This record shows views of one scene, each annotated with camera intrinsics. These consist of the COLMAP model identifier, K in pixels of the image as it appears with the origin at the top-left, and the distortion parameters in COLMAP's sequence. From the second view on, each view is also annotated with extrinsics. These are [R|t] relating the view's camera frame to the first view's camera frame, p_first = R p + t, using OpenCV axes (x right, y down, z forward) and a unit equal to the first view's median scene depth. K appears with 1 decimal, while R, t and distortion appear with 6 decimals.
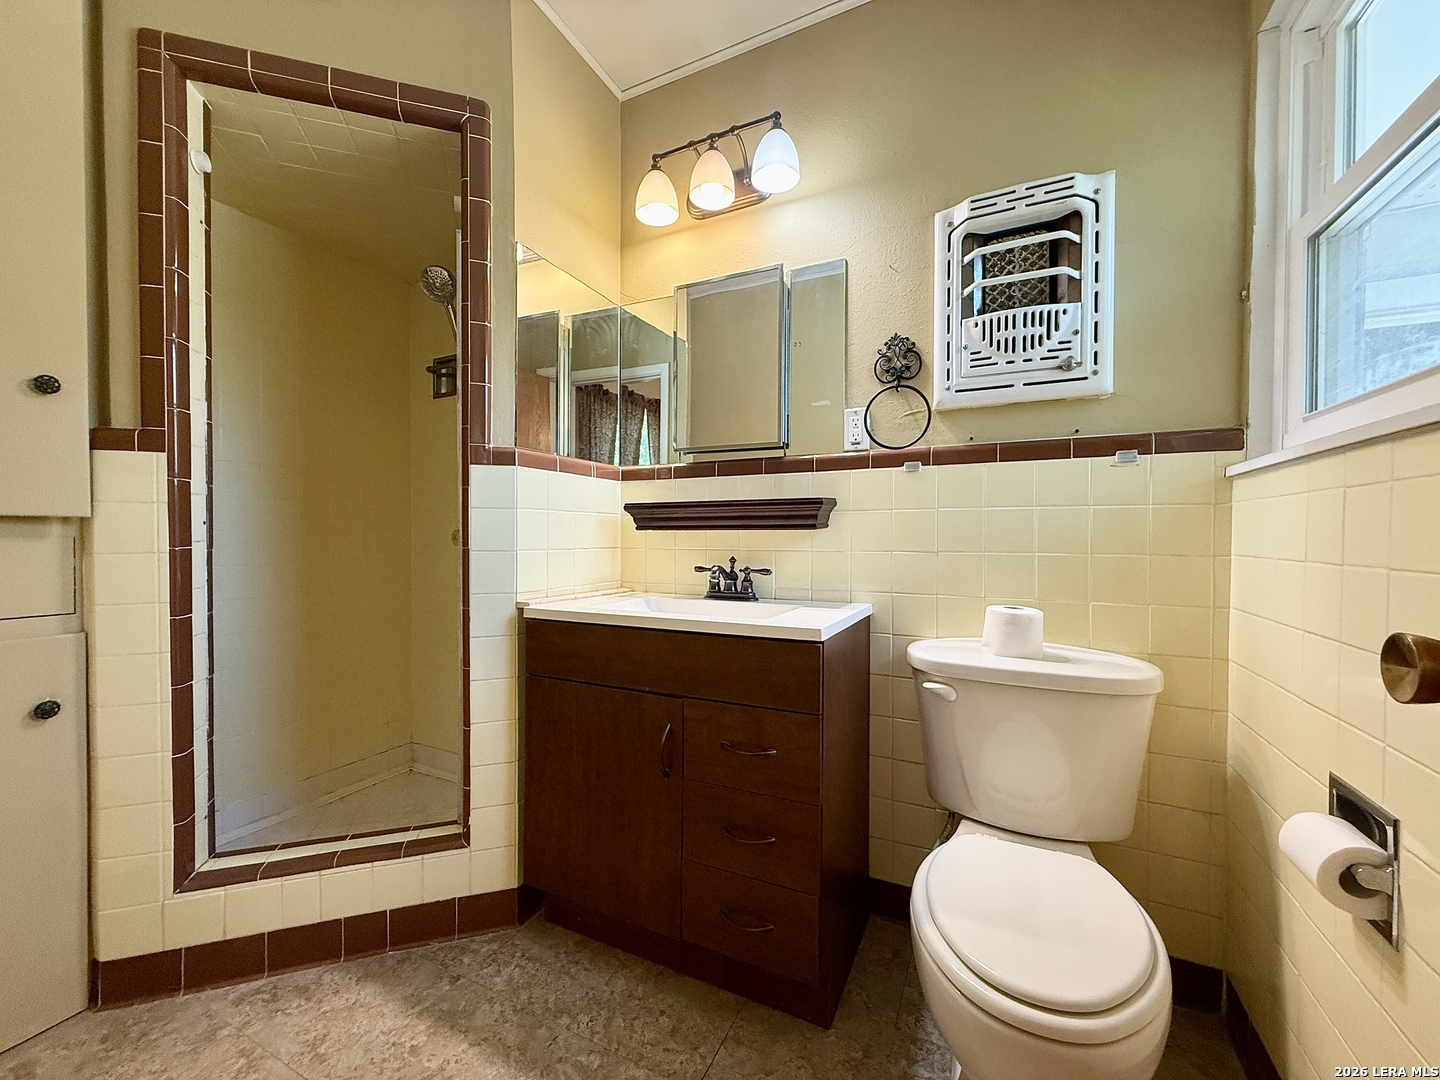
lens RADIAL K [[575.4, 0, 720.0], [0, 575.4, 540.0], [0, 0, 1]] dist [0.003660, 0.000293]
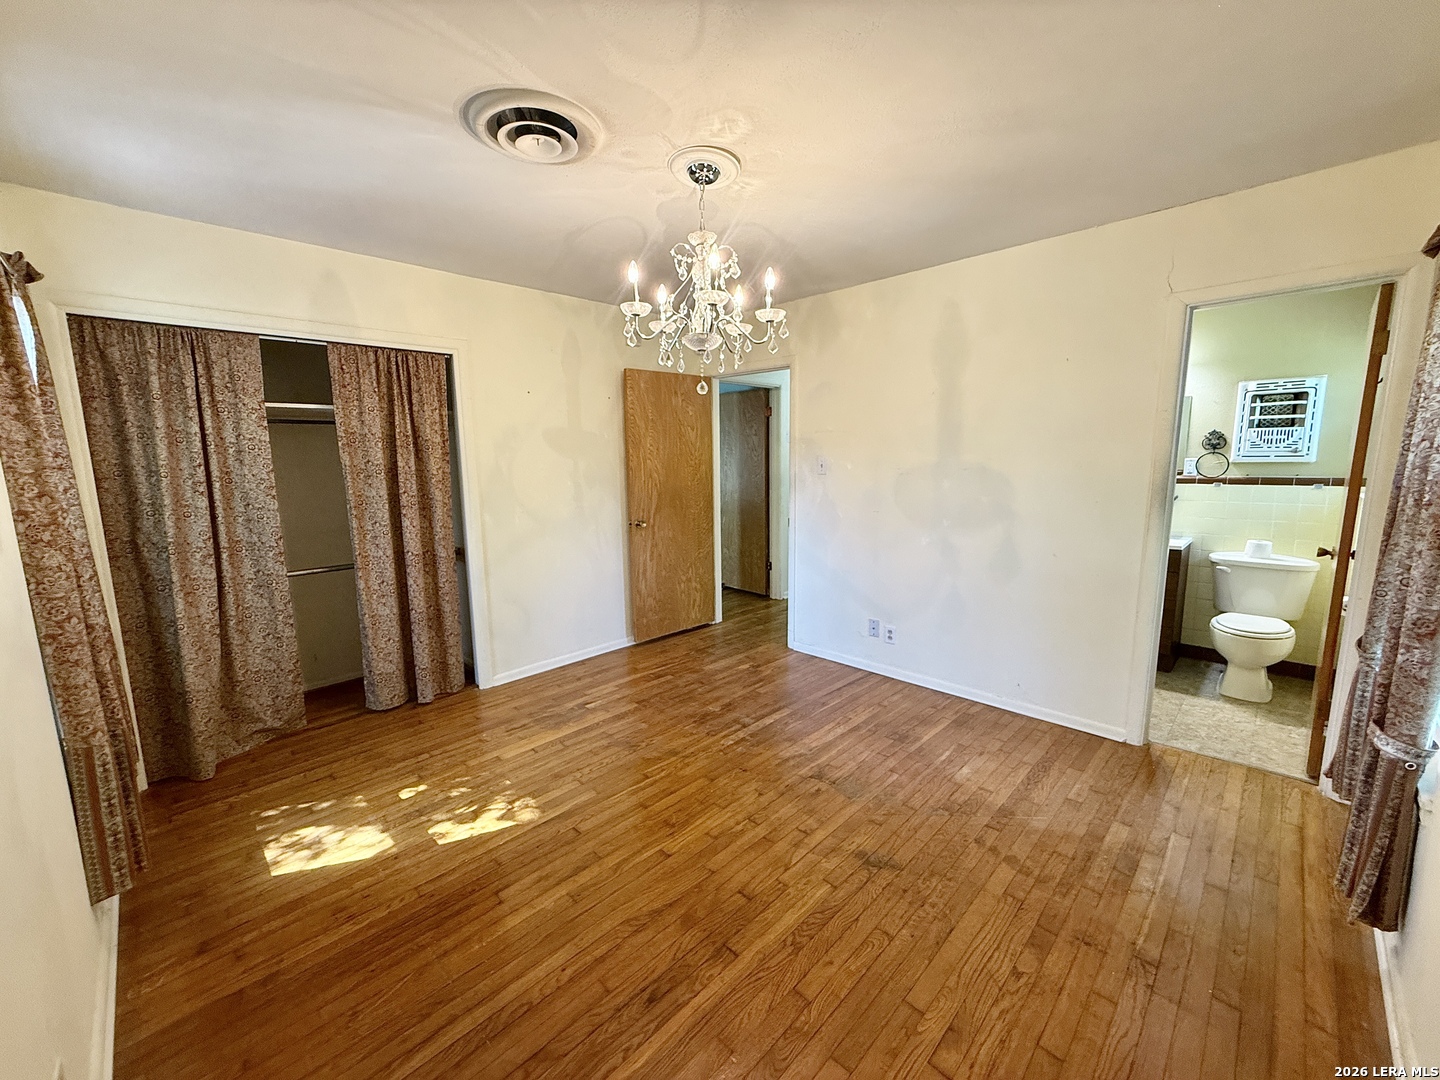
lens RADIAL K [[575.4, 0, 720.0], [0, 575.4, 540.0], [0, 0, 1]] dist [0.003660, 0.000293]
pose [[0.947255, 0.026259, -0.319403, -1.007331], [0.018829, 0.990356, 0.137260, -0.300210], [0.319927, -0.136035, 0.937625, -2.308982]]
